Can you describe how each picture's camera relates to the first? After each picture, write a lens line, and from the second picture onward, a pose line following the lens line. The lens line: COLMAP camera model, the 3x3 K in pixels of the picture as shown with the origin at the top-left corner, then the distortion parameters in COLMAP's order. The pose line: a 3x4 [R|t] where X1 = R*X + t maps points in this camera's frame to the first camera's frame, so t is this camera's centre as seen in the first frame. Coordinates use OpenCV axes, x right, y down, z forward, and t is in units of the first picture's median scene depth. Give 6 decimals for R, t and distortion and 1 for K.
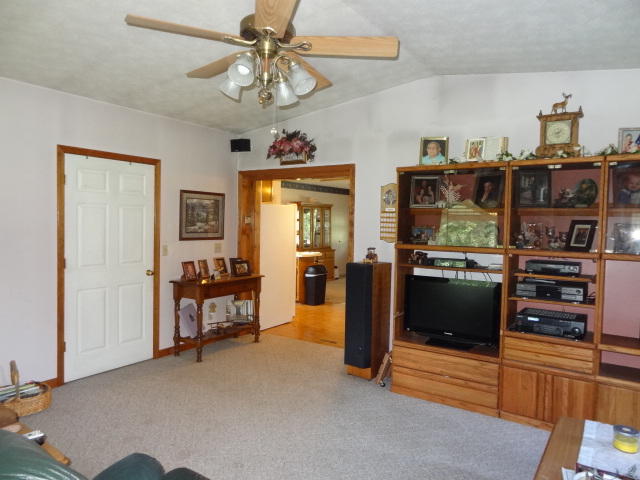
lens RADIAL K [[449.7, 0, 320.1], [0, 449.7, 237.6], [0, 0, 1]] dist [0.005664, 0.003042]
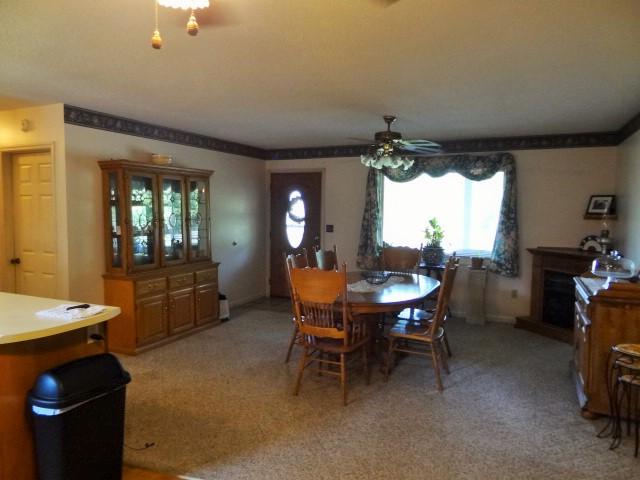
lens RADIAL K [[449.7, 0, 321.3], [0, 449.7, 236.0], [0, 0, 1]] dist [0.005664, 0.003042]
pose [[0.990157, -0.017139, 0.138908, 0.075151], [0.011374, 0.999045, 0.042192, -0.021520], [-0.139498, -0.040197, 0.989406, 0.500501]]
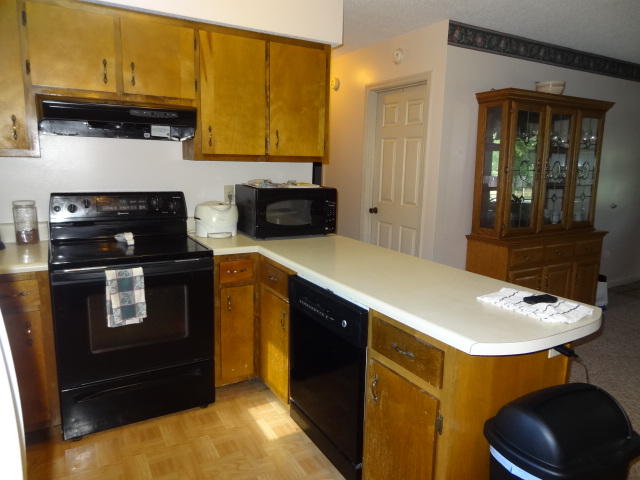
lens RADIAL K [[449.7, 0, 321.9], [0, 449.7, 239.4], [0, 0, 1]] dist [0.005664, 0.003042]
pose [[0.894895, 0.081755, -0.438725, -0.010773], [-0.016835, 0.988562, 0.149876, -0.017045], [0.445959, -0.126737, 0.886035, 0.579526]]
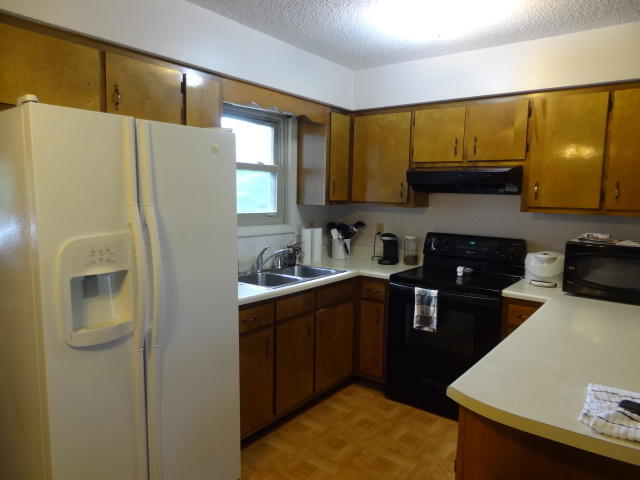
lens RADIAL K [[449.7, 0, 320.6], [0, 449.7, 240.4], [0, 0, 1]] dist [0.005664, 0.003042]
pose [[-0.059089, 0.084735, -0.994650, 0.090161], [-0.043438, 0.995229, 0.087365, -0.022792], [0.997307, 0.048368, -0.055127, 0.658737]]
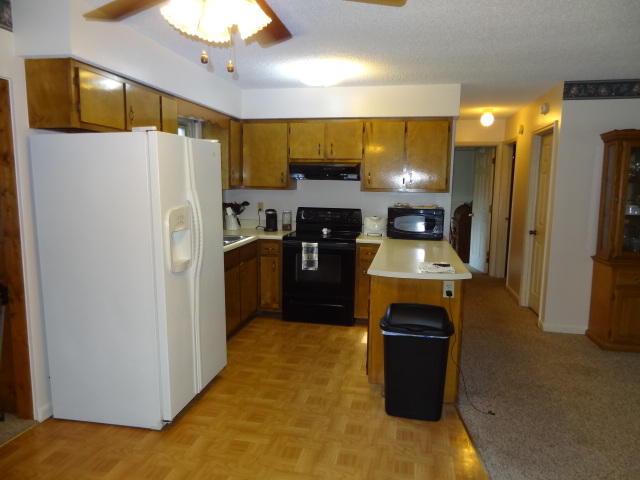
lens RADIAL K [[449.7, 0, 317.8], [0, 449.7, 241.2], [0, 0, 1]] dist [0.005664, 0.003042]
pose [[0.372345, 0.109319, -0.921634, 0.197791], [-0.027277, 0.993899, 0.106870, -0.019065], [0.927693, -0.014654, 0.373055, 0.566581]]
